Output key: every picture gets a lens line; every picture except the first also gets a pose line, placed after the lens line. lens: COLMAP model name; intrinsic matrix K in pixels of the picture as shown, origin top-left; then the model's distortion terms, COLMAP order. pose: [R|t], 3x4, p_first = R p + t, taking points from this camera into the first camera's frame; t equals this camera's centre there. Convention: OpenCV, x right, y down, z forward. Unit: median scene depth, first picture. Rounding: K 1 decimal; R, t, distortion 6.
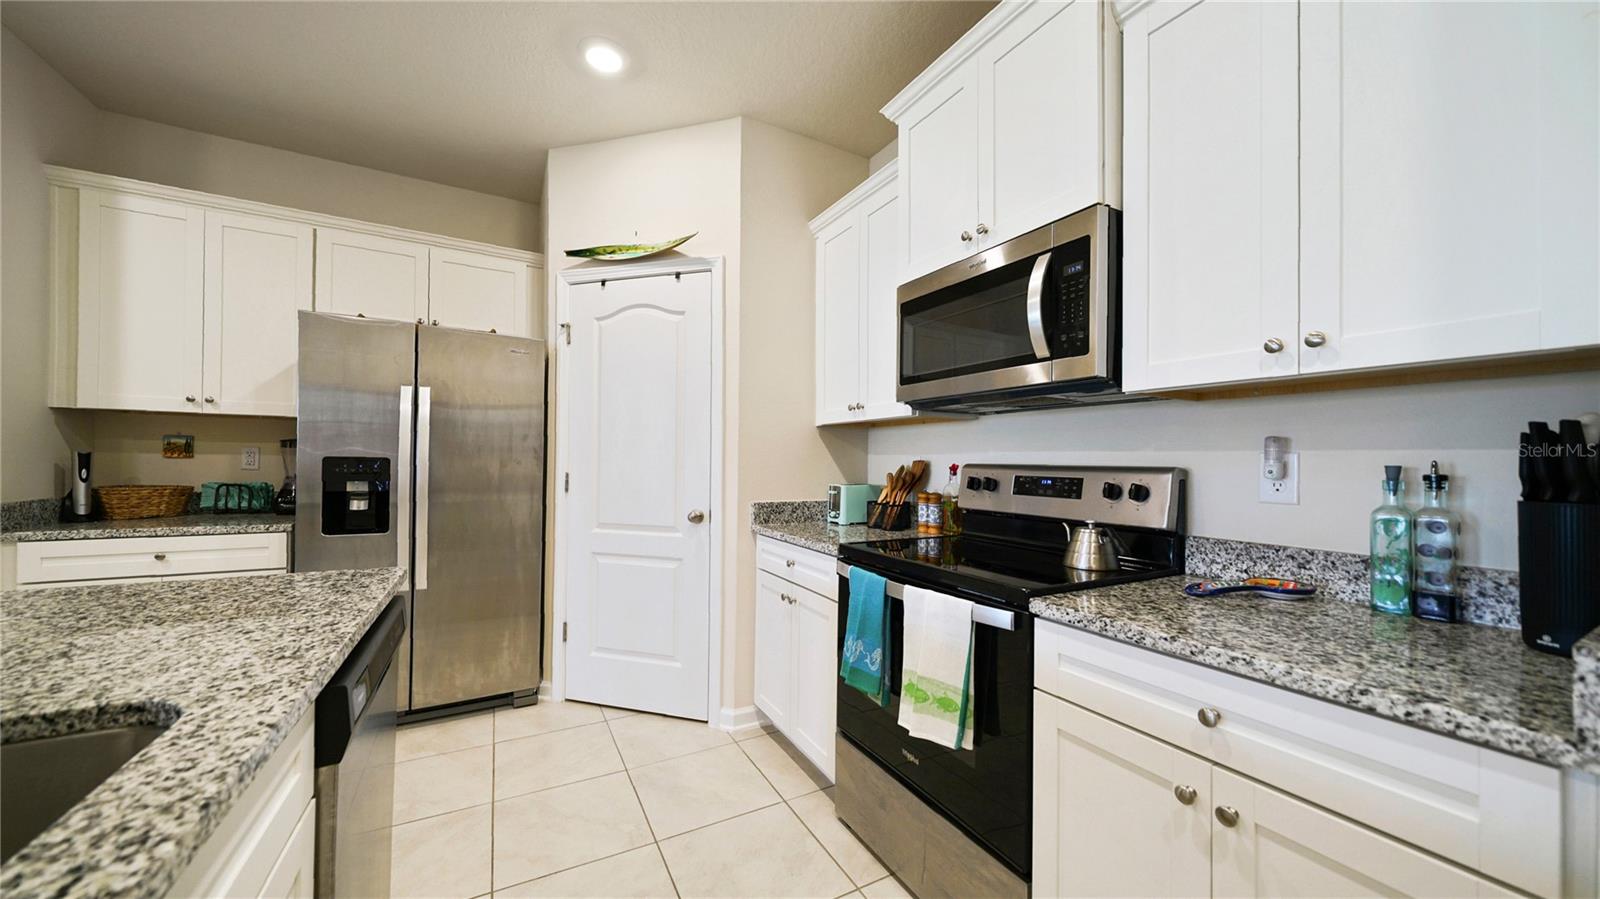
lens RADIAL K [[552.9, 0, 794.0], [0, 552.9, 454.6], [0, 0, 1]] dist [-0.000327, -0.002525]
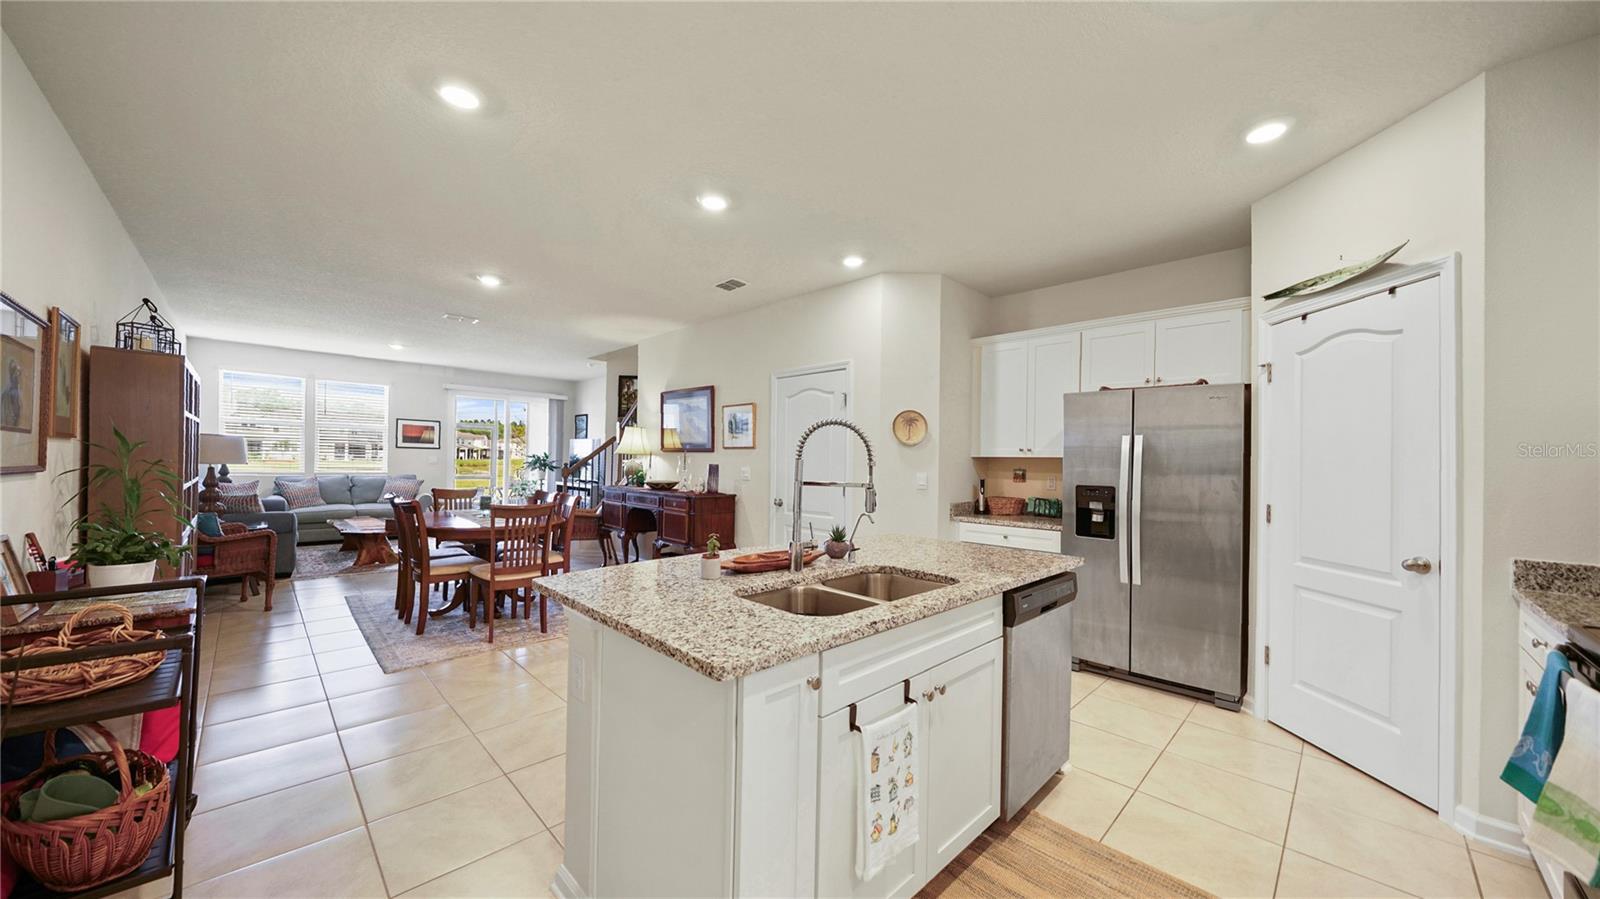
lens RADIAL K [[552.0, 0, 793.9], [0, 552.0, 459.0], [0, 0, 1]] dist [-0.001297, -0.002496]
pose [[0.274329, -0.015932, -0.961504, 0.403510], [-0.002185, 0.999850, -0.017191, -0.039277], [0.961633, 0.006817, 0.274253, -0.181396]]
